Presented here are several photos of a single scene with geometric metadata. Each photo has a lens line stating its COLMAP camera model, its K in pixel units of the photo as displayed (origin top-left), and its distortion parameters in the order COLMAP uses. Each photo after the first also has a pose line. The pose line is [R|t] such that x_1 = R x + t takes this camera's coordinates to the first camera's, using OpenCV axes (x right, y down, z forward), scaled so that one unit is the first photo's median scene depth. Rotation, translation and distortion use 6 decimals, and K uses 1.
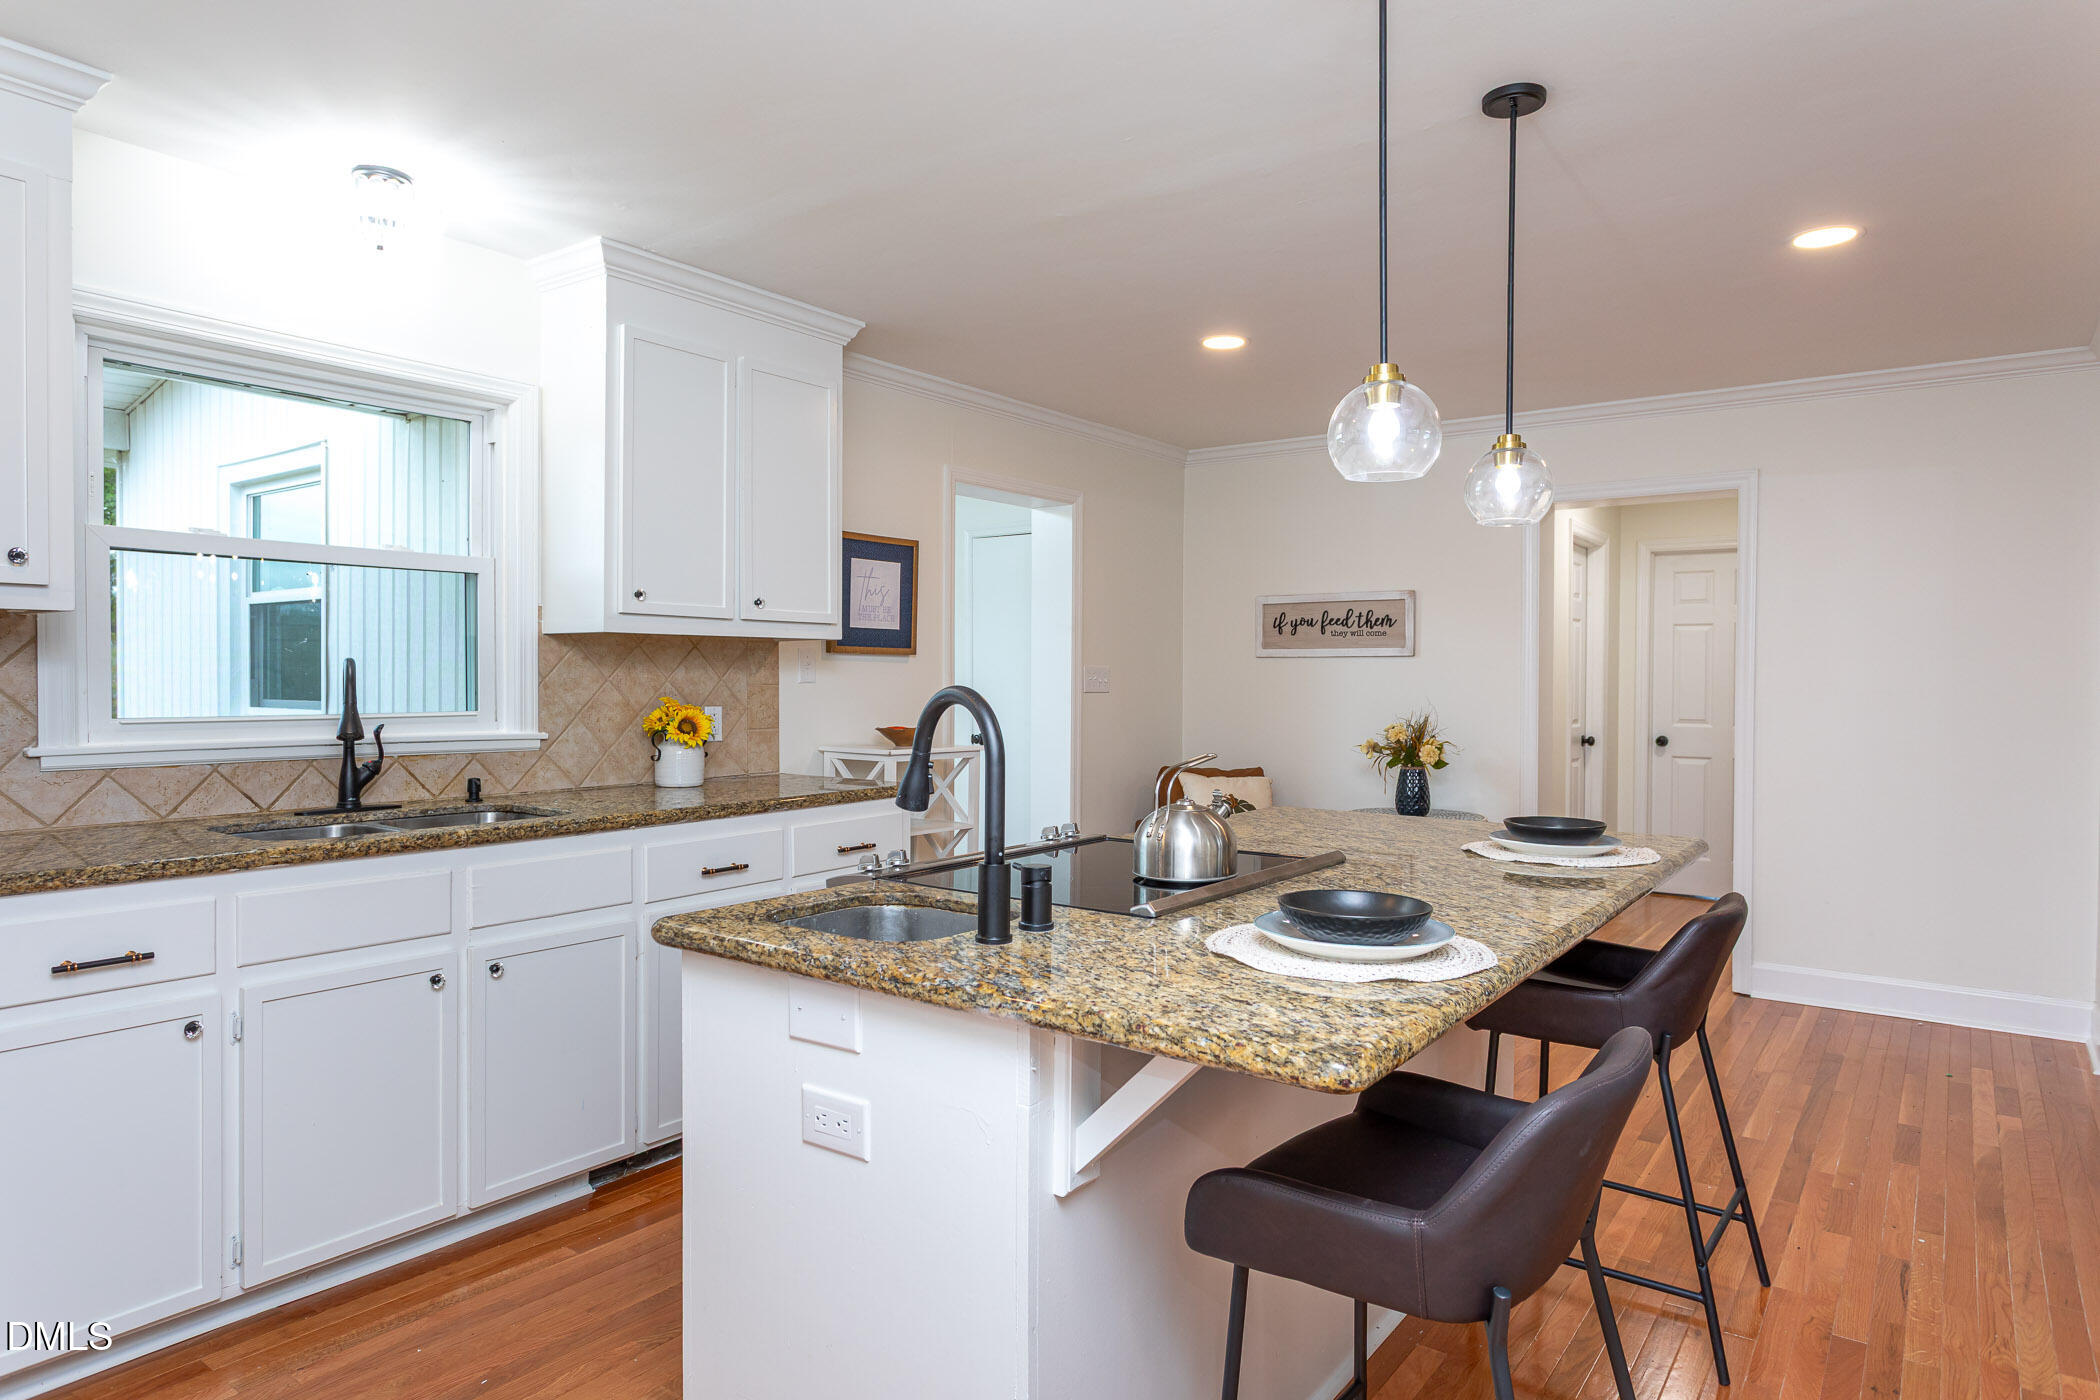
lens RADIAL K [[1249.1, 0, 1042.6], [0, 1249.1, 703.2], [0, 0, 1]] dist [0.005251, 0.000822]
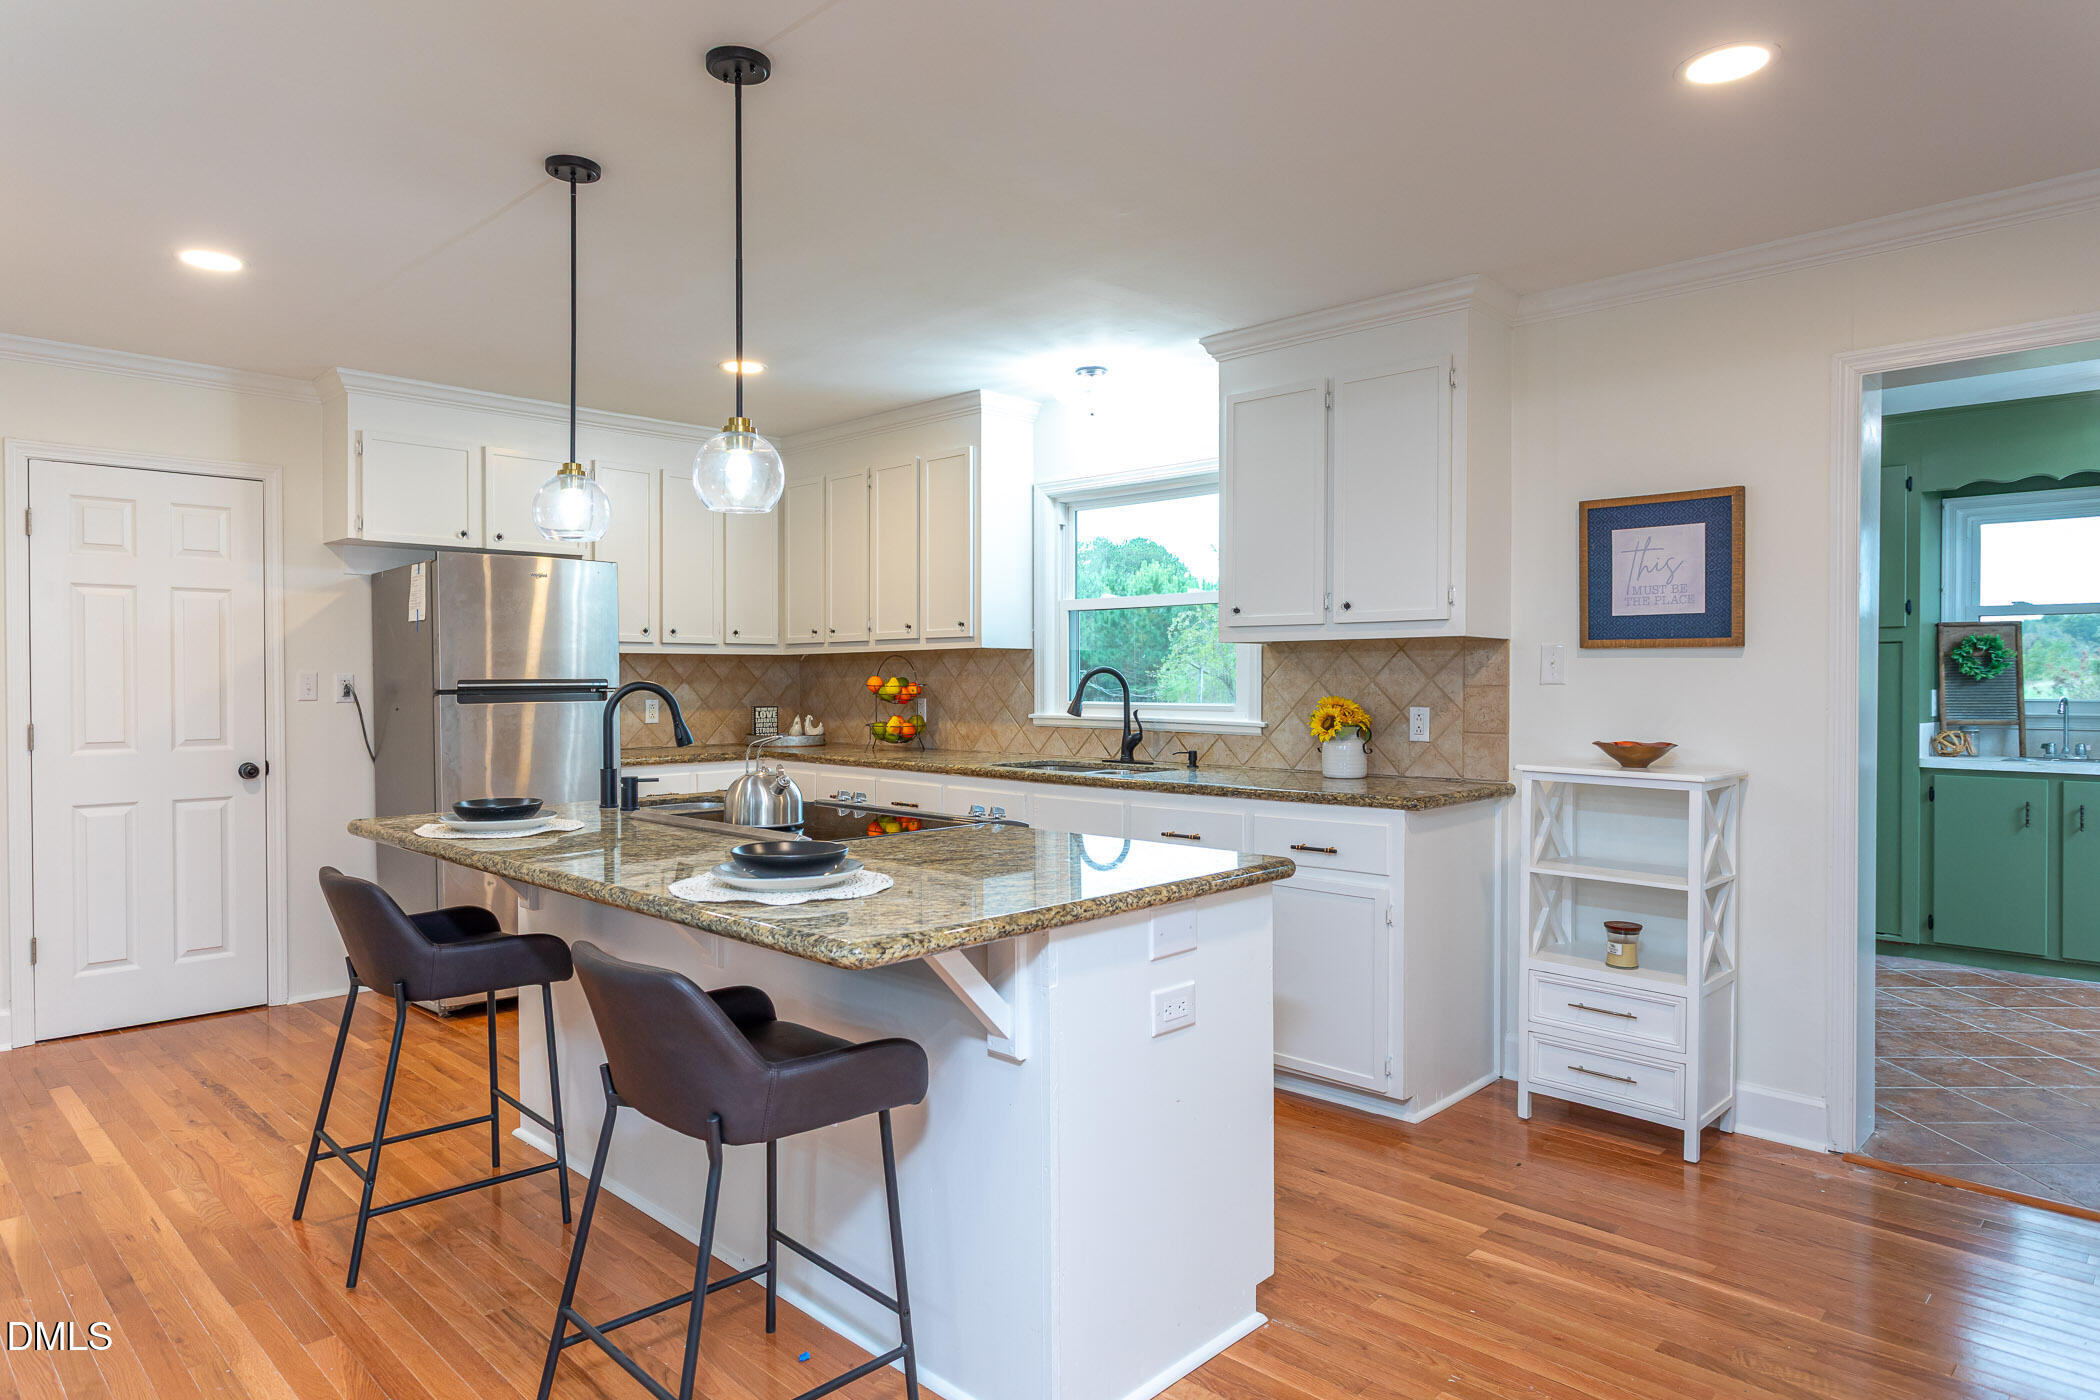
lens RADIAL K [[1249.1, 0, 1054.2], [0, 1249.1, 691.0], [0, 0, 1]] dist [0.005251, 0.000822]
pose [[-0.142002, 0.004134, -0.989858, 0.594684], [-0.021261, 0.999748, 0.007226, -0.008677], [0.989638, 0.022071, -0.141878, 0.642079]]
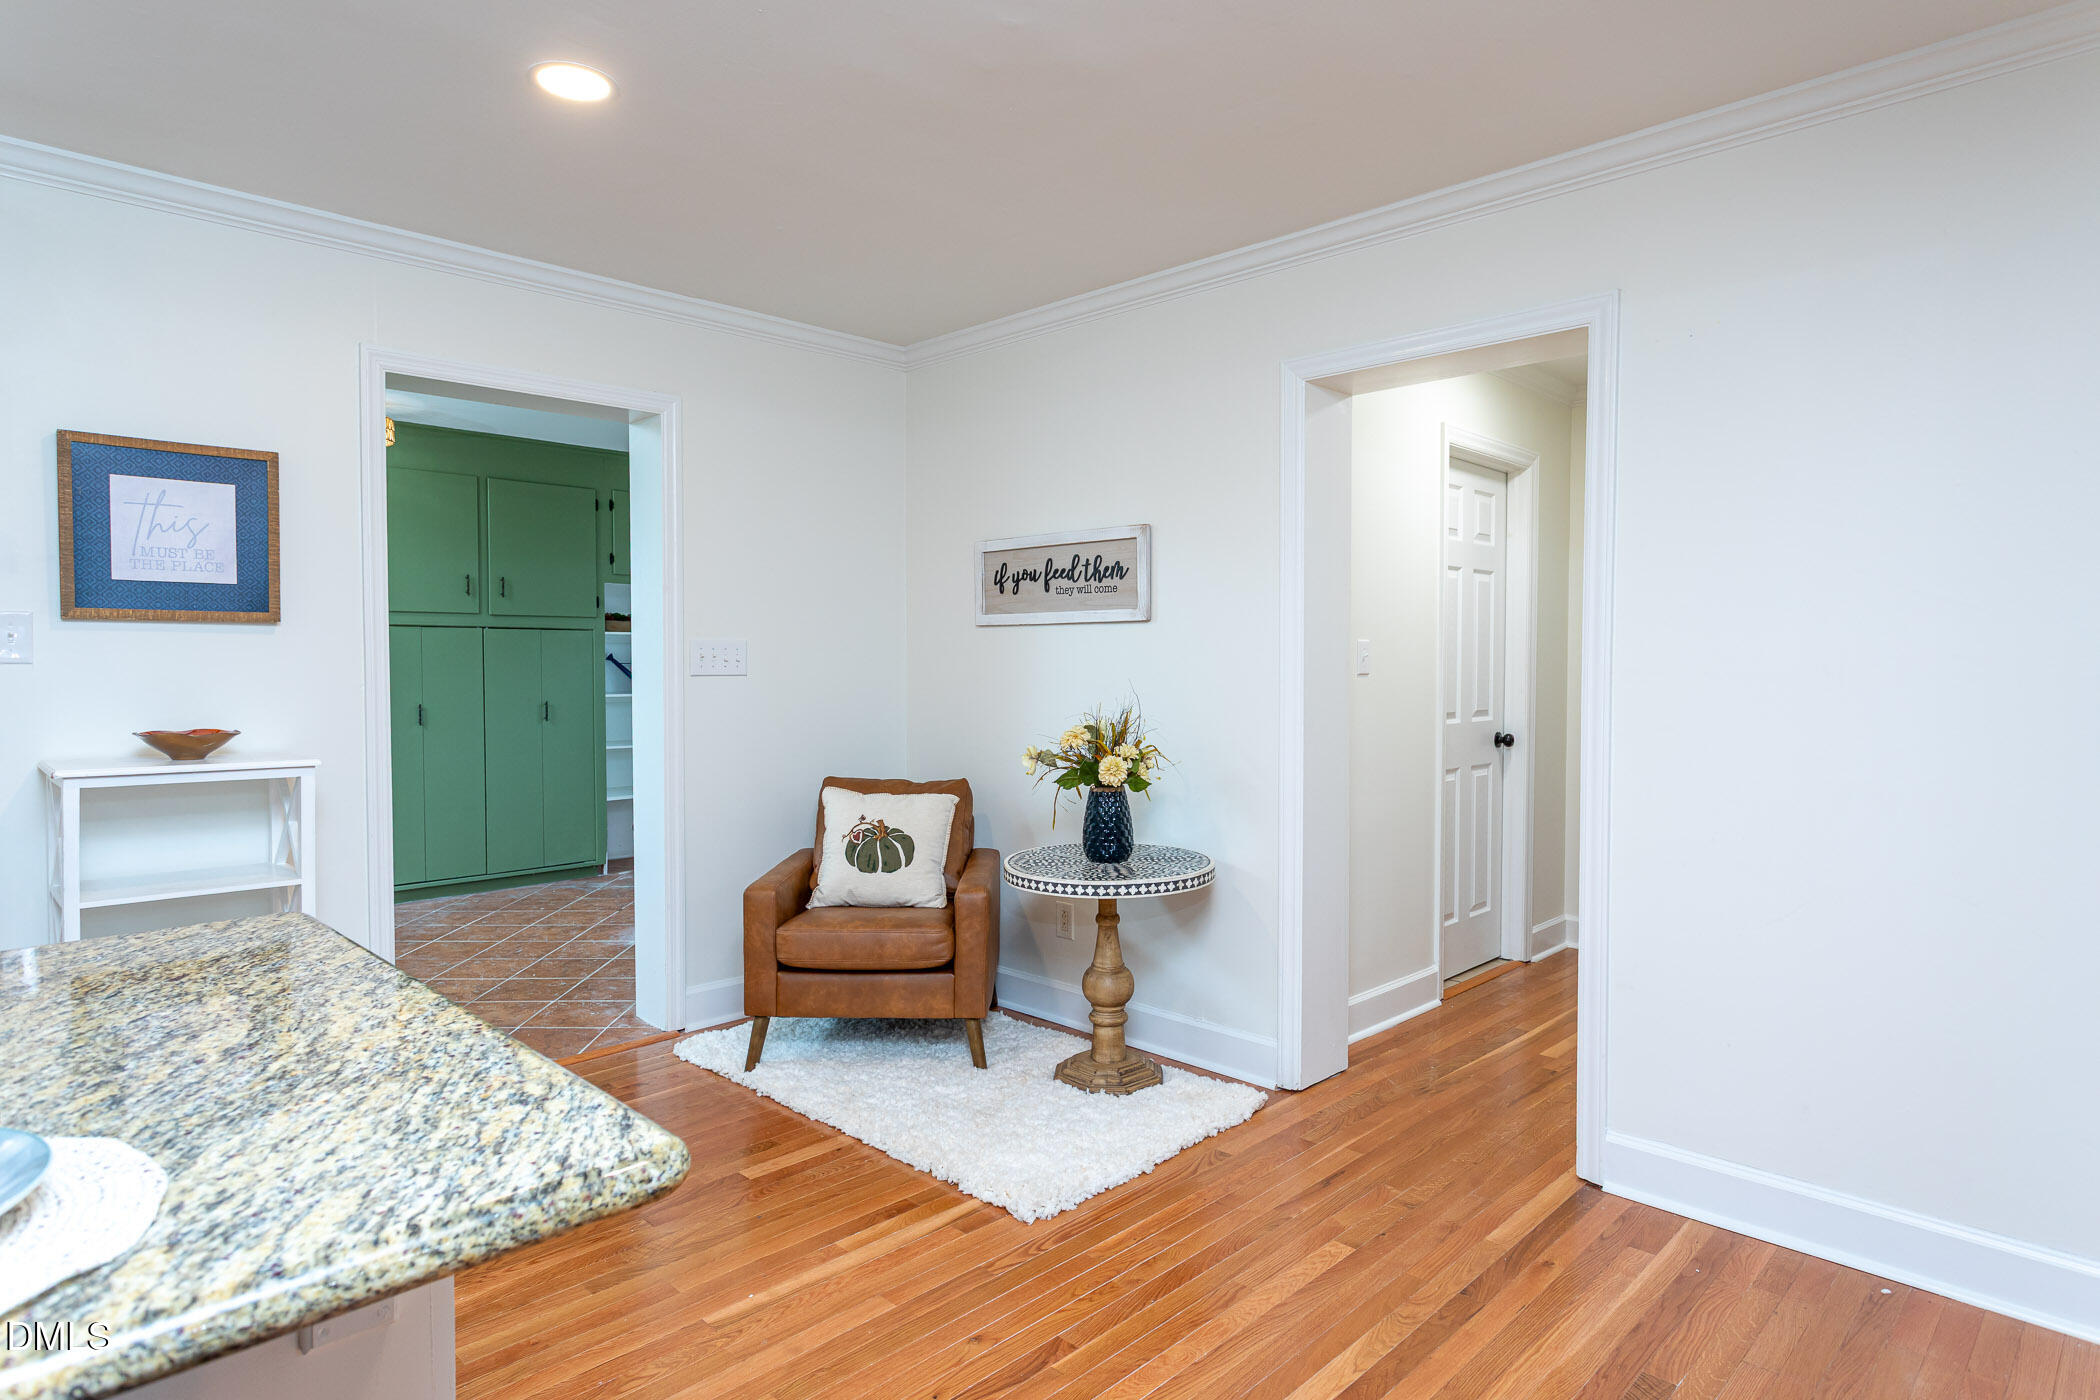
lens RADIAL K [[1161.1, 0, 1057.7], [0, 1161.1, 691.3], [0, 0, 1]] dist [0.003570, 0.000088]
pose [[0.988601, -0.000772, -0.150558, 0.369295], [0.001915, 0.999970, 0.007444, -0.004313], [0.150548, -0.007648, 0.988573, 0.394206]]
